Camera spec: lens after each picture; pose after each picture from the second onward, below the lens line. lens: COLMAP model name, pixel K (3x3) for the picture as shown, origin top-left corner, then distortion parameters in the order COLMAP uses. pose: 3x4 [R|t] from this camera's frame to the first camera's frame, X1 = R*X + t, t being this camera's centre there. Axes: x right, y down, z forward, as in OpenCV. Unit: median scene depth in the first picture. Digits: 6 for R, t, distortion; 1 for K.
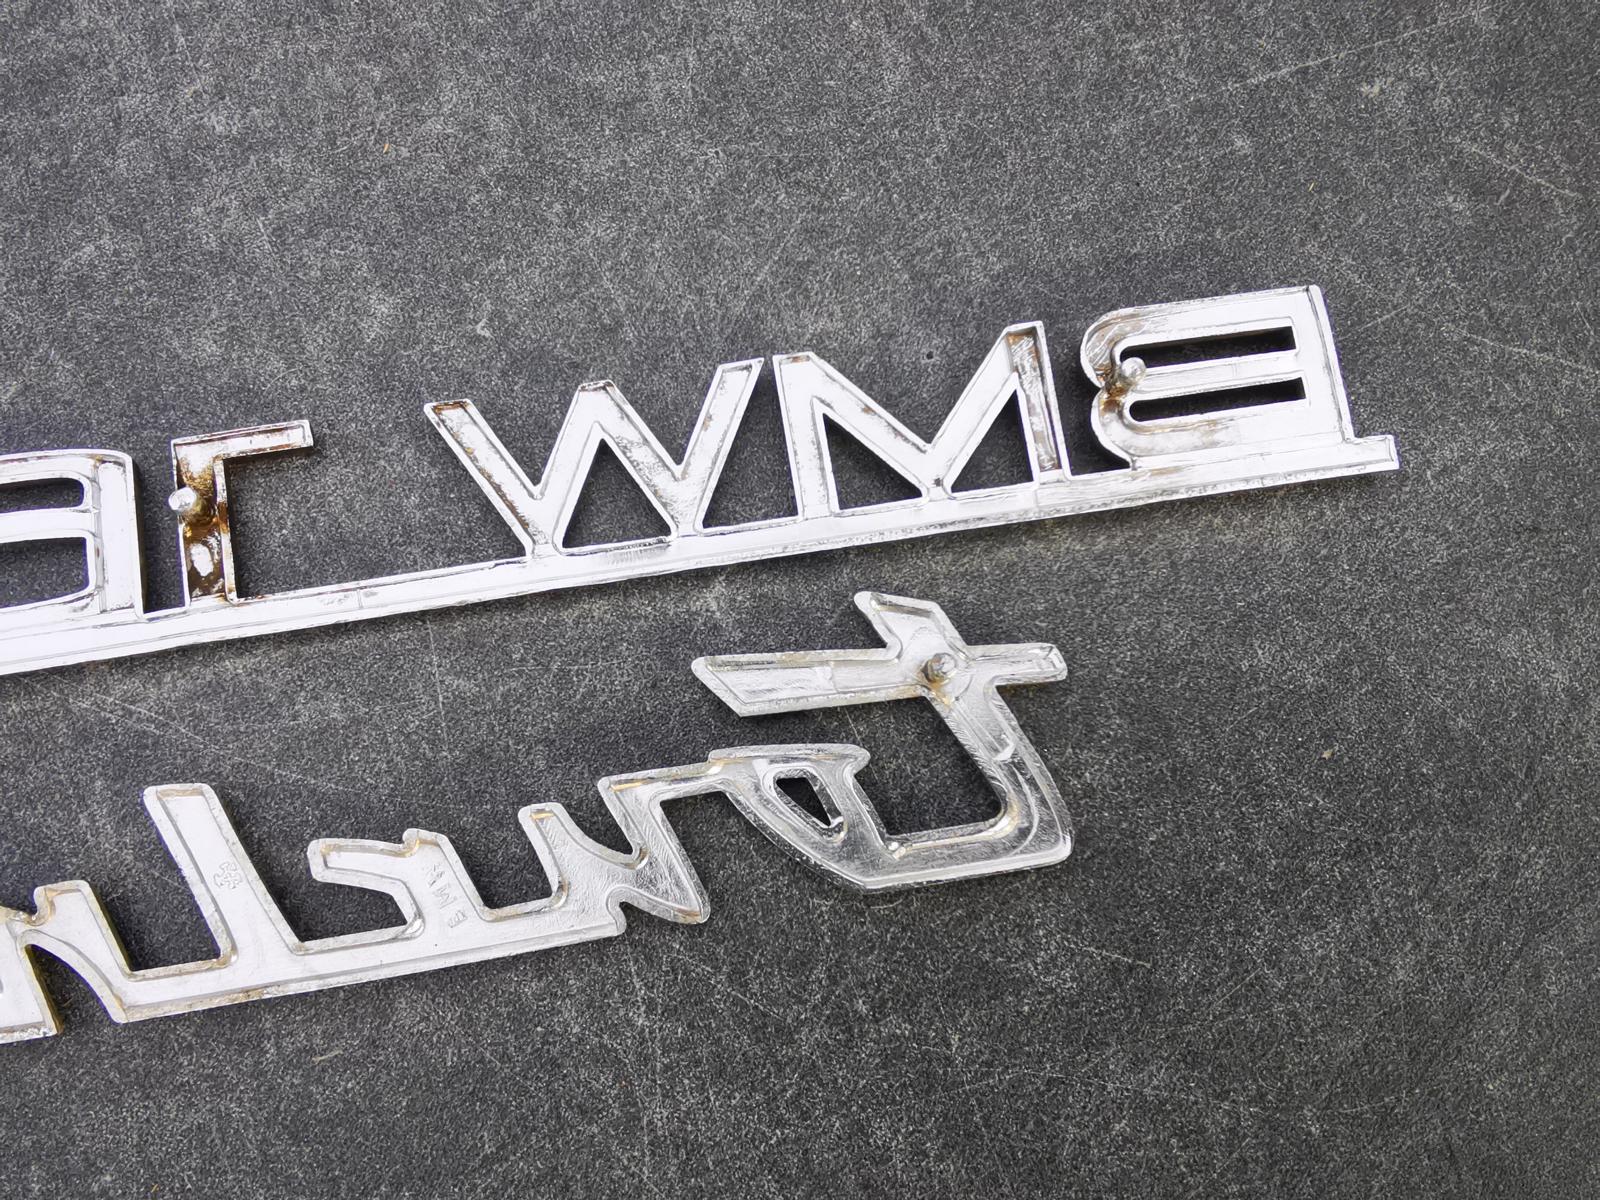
lens RADIAL K [[1347.9, 0, 789.0], [0, 1347.9, 602.7], [0, 0, 1]] dist [0.113204, -0.251837]
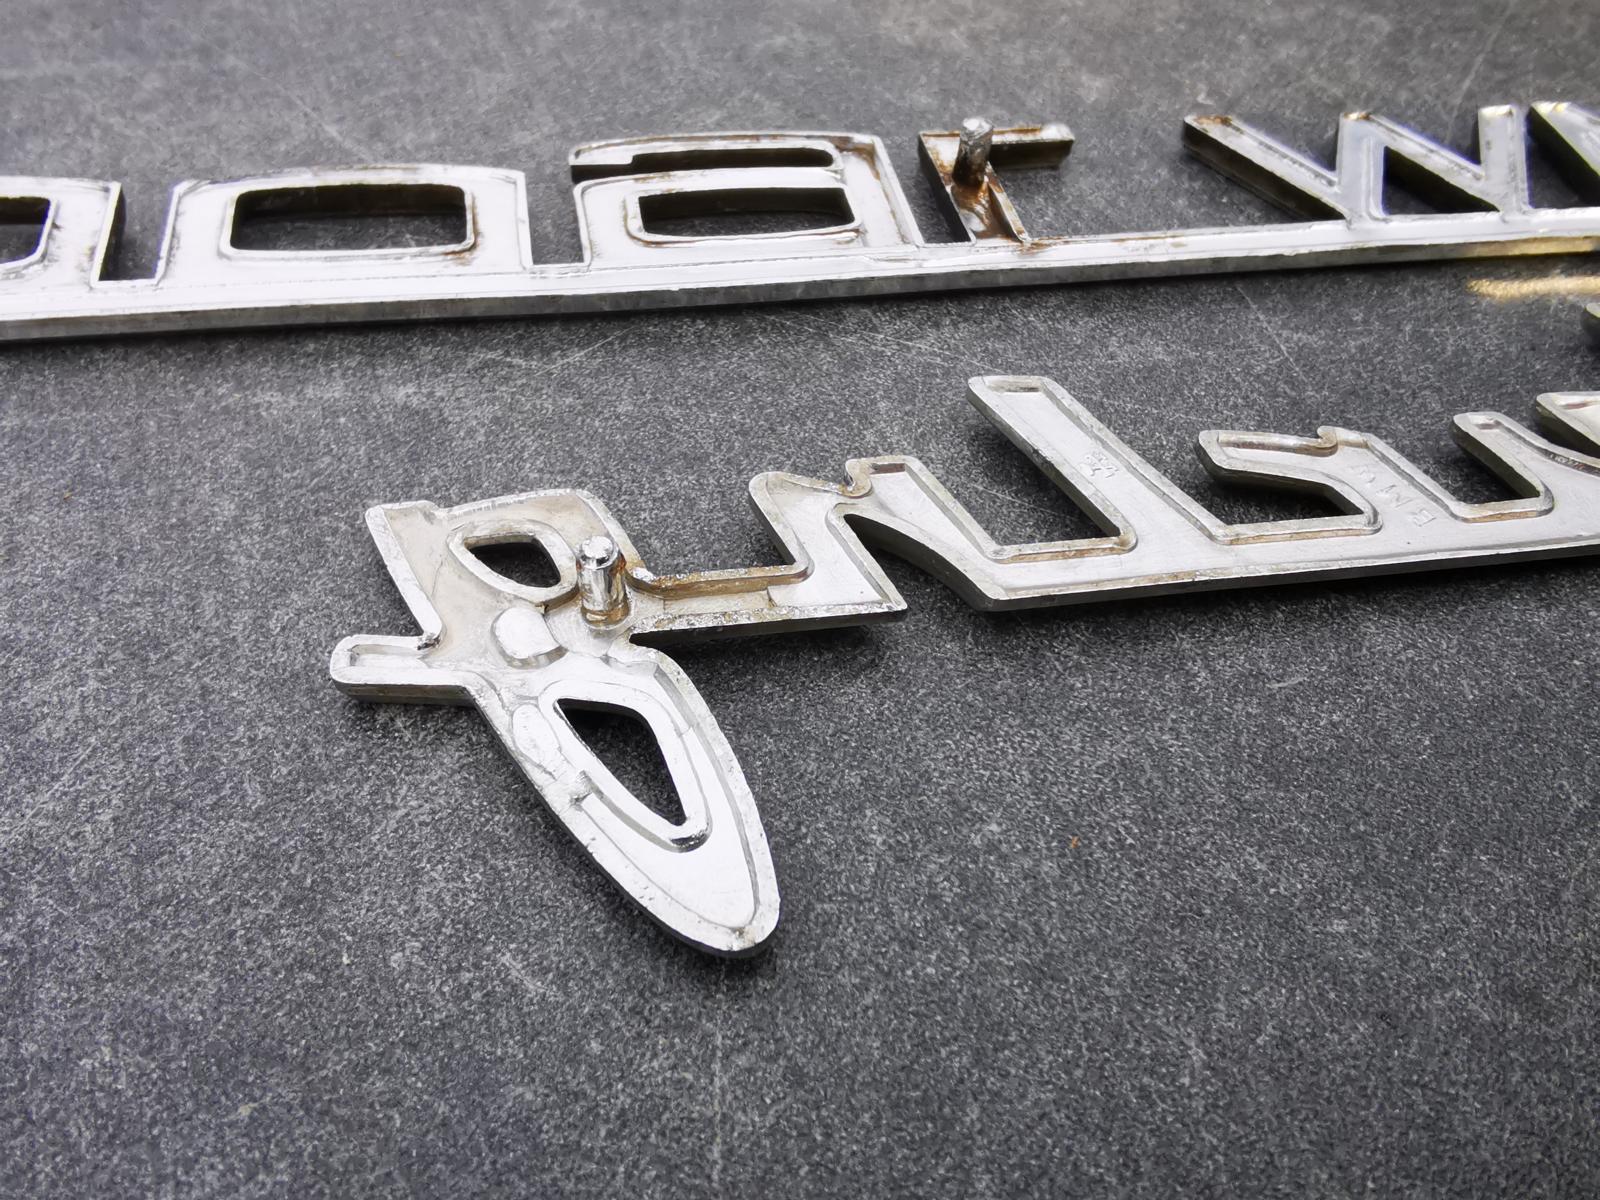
lens RADIAL K [[1347.9, 0, 791.5], [0, 1347.9, 616.0], [0, 0, 1]] dist [0.113204, -0.251837]
pose [[0.999729, -0.008188, 0.021789, -0.548284], [0.017972, 0.866421, -0.498991, 0.581962], [-0.014793, 0.499247, 0.866333, 0.388504]]
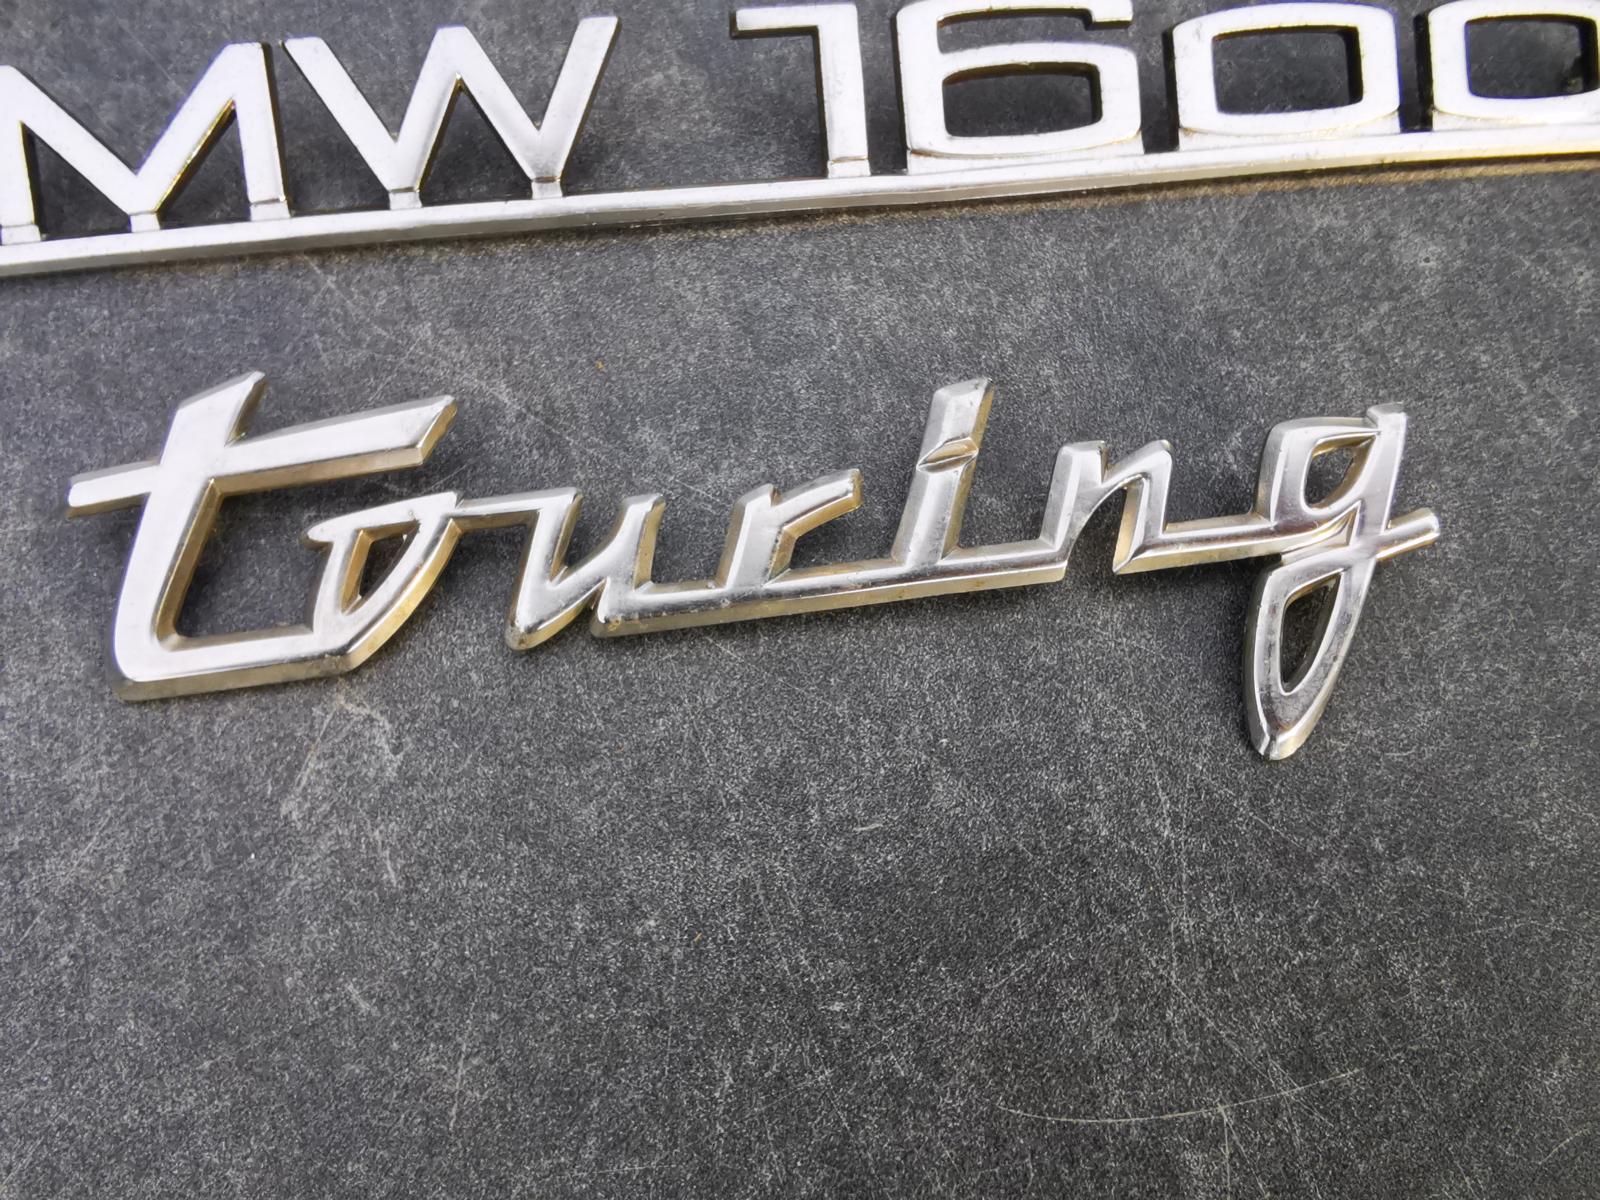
lens RADIAL K [[1347.9, 0, 775.1], [0, 1347.9, 618.5], [0, 0, 1]] dist [0.113204, -0.251837]
pose [[0.994720, 0.102426, 0.006434, -0.399321], [-0.101320, 0.990086, -0.097282, 0.261848], [-0.016334, 0.096116, 0.995236, -0.022909]]
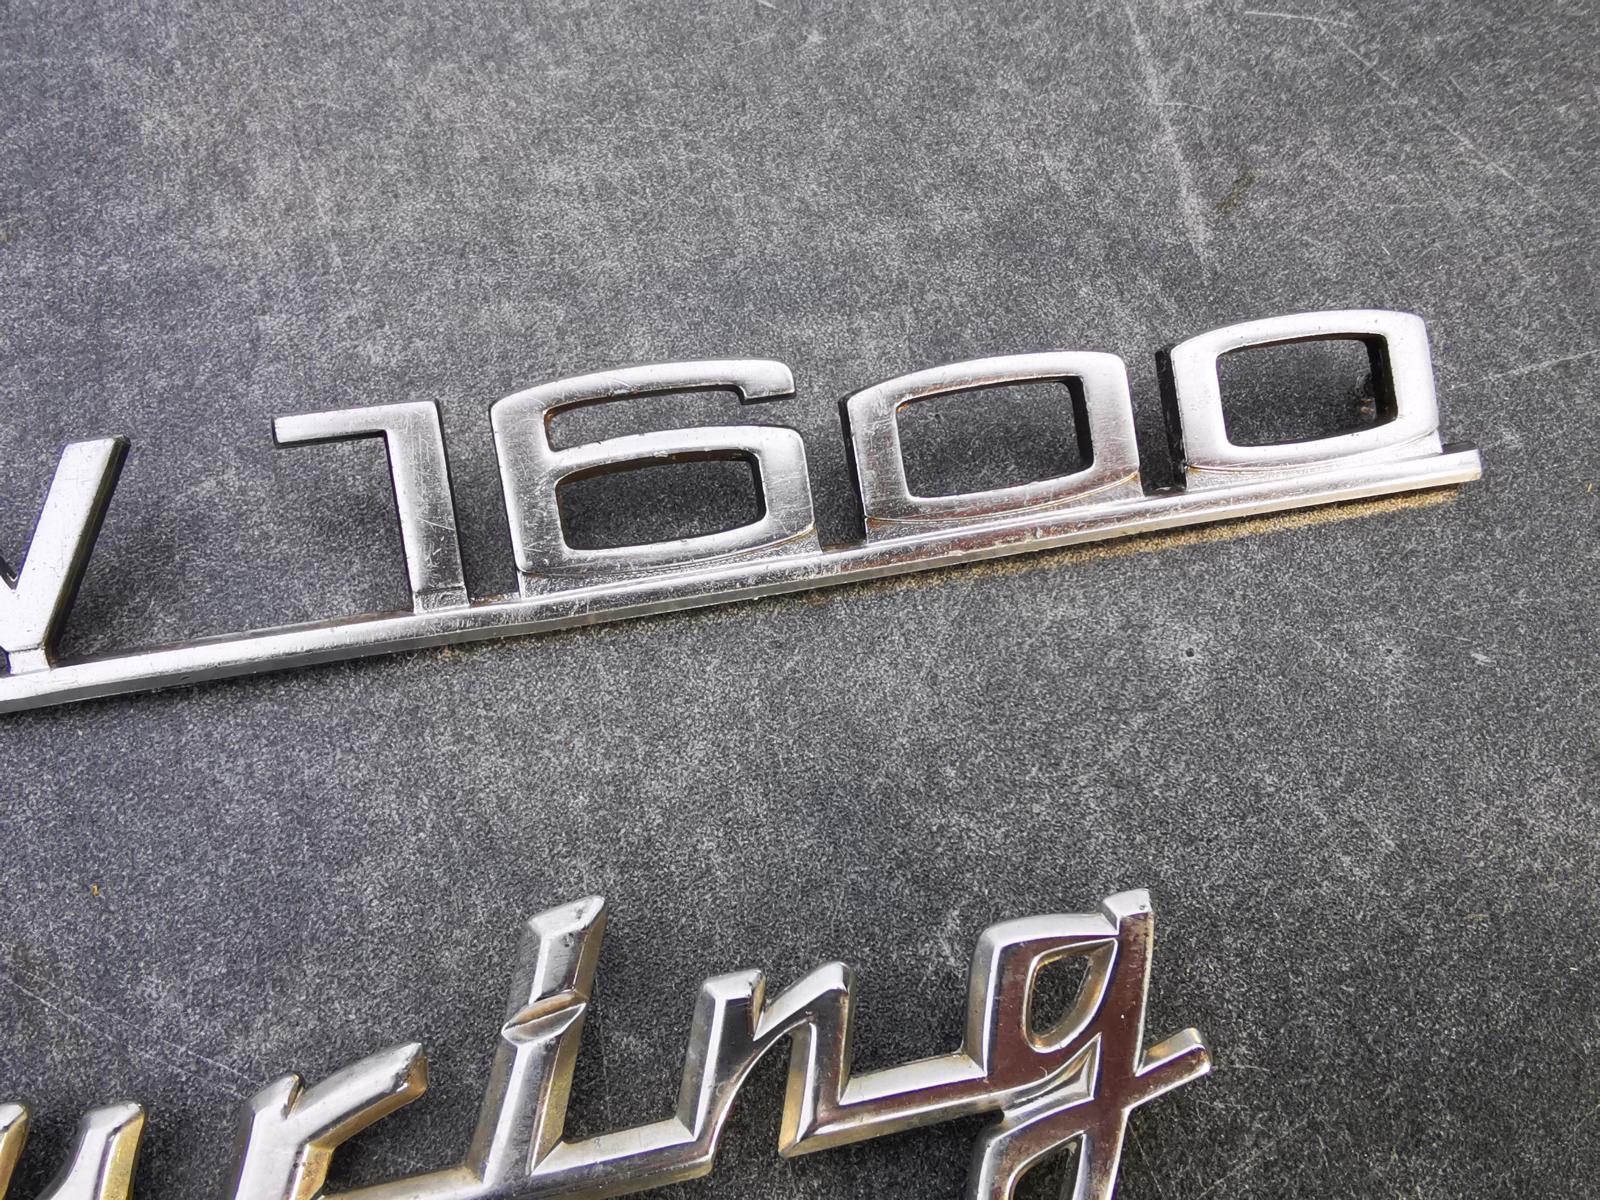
lens RADIAL K [[1347.9, 0, 792.2], [0, 1347.9, 606.5], [0, 0, 1]] dist [0.113204, -0.251837]
pose [[0.998349, 0.047032, 0.032973, -0.183867], [-0.039704, 0.979892, -0.195541, -0.035883], [-0.041506, 0.193909, 0.980141, 0.176929]]
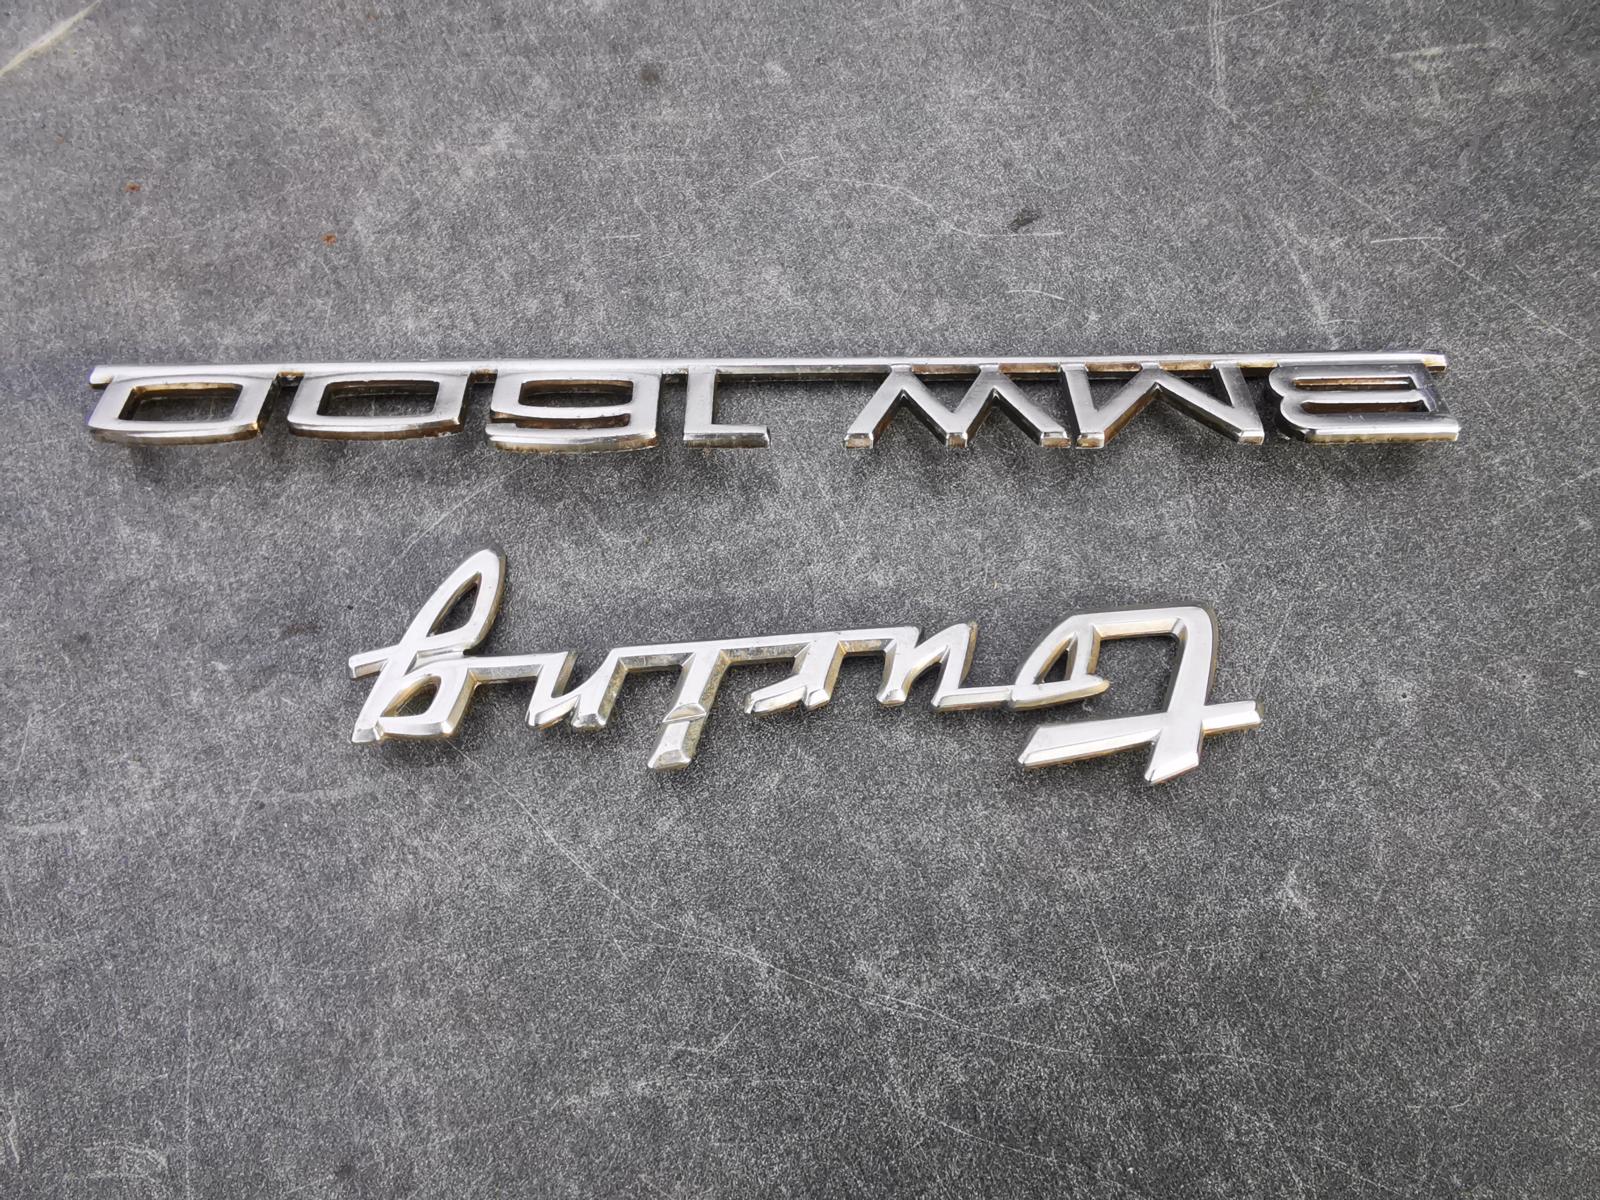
lens RADIAL K [[1347.9, 0, 782.2], [0, 1347.9, 603.3], [0, 0, 1]] dist [0.113204, -0.251837]
pose [[0.995831, -0.088866, -0.020558, -0.523023], [0.084817, 0.985088, -0.149689, -0.126532], [0.033554, 0.147321, 0.988519, -0.448780]]
